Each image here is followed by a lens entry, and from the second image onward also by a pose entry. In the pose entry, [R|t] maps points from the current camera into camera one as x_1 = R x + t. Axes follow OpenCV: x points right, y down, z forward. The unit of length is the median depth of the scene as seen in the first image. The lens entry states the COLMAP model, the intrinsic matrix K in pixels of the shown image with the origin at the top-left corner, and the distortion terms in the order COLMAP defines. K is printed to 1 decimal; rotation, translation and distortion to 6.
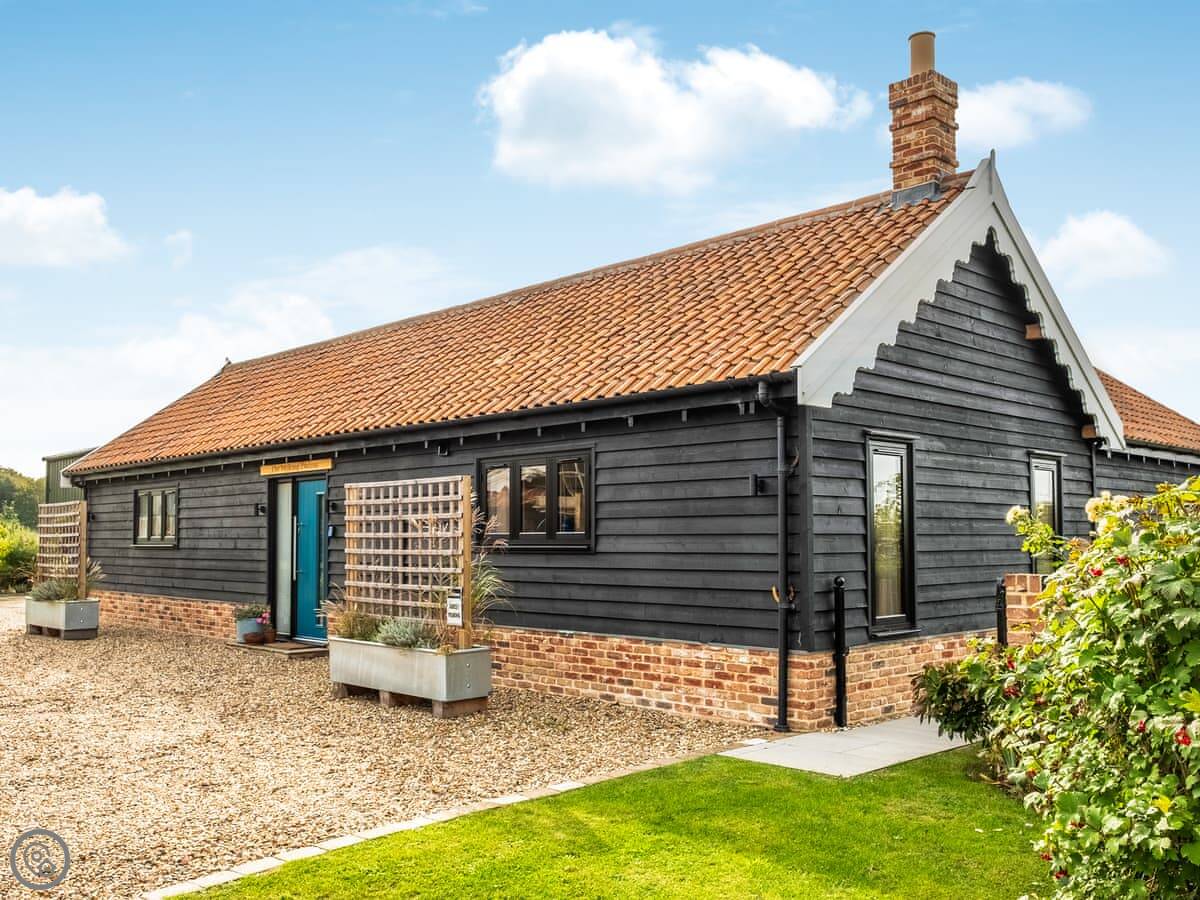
lens RADIAL K [[1061.8, 0, 607.9], [0, 1061.8, 452.0], [0, 0, 1]] dist [-0.000895, -0.002285]
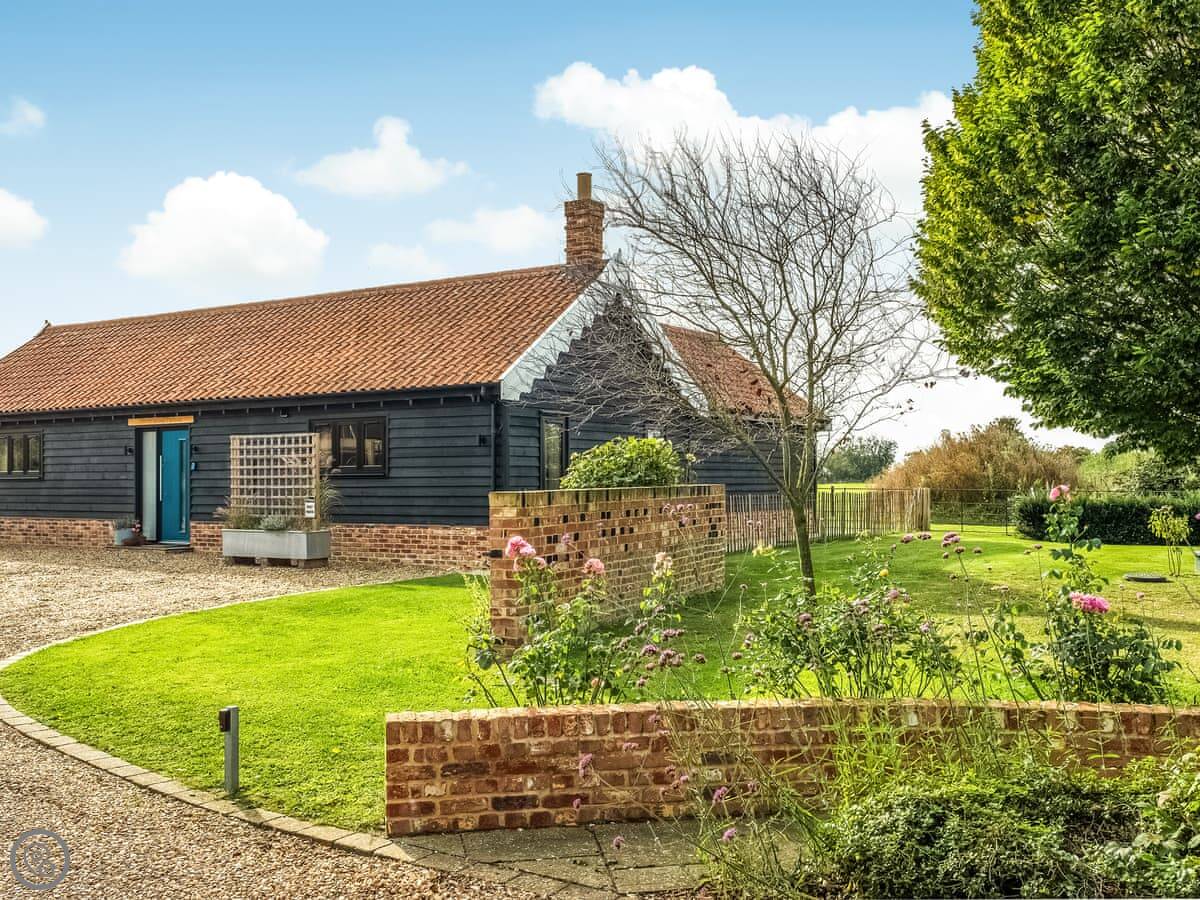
lens RADIAL K [[1061.8, 0, 609.9], [0, 1061.8, 460.0], [0, 0, 1]] dist [-0.000895, -0.002285]
pose [[0.972954, 0.001914, 0.230991, -0.061936], [-0.016699, 0.997932, 0.062066, -0.046898], [-0.230395, -0.064245, 0.970974, -0.766418]]
